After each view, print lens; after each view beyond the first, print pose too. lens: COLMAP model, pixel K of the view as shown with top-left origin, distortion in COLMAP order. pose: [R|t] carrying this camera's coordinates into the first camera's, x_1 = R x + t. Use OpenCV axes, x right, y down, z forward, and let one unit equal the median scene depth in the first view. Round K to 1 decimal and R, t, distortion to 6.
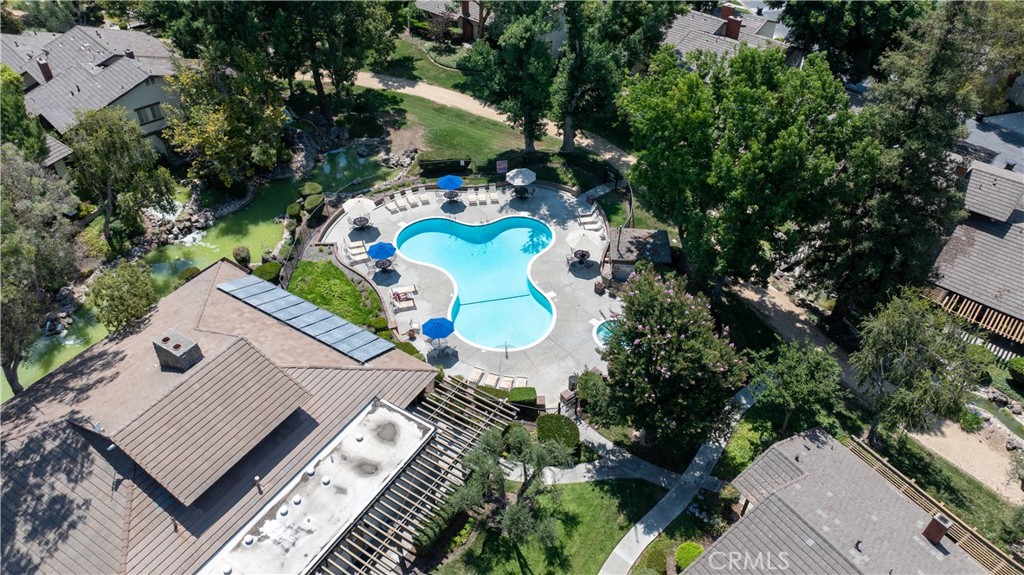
lens RADIAL K [[730.8, 0, 512.0], [0, 730.8, 287.5], [0, 0, 1]] dist [-0.067633, 0.082855]
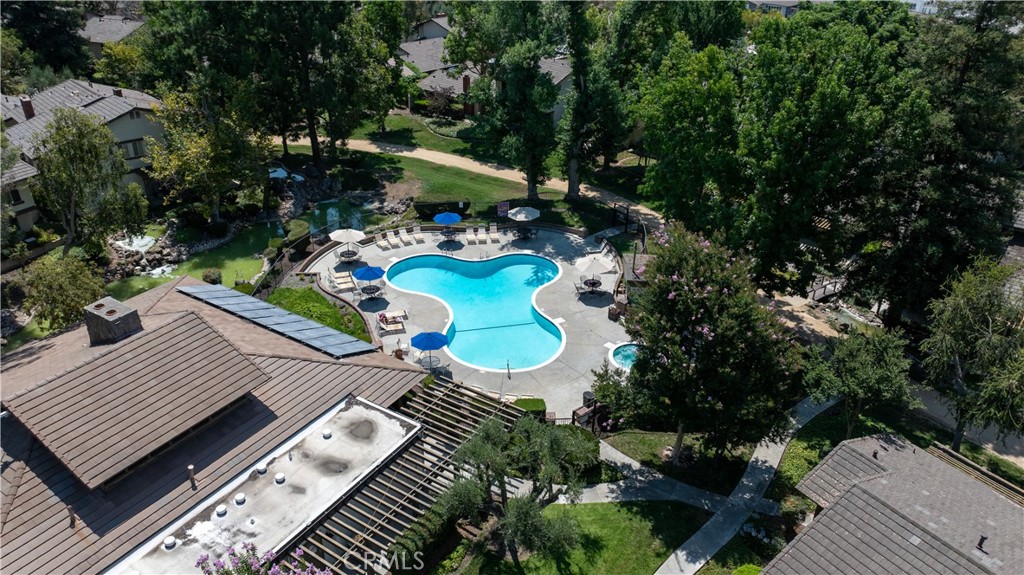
lens RADIAL K [[730.8, 0, 512.0], [0, 730.8, 287.5], [0, 0, 1]] dist [-0.067633, 0.082855]
pose [[0.999997, 0.001246, 0.002222, -0.006883], [-0.000736, 0.976365, -0.216125, 0.199420], [-0.002439, 0.216123, 0.976363, 0.162886]]
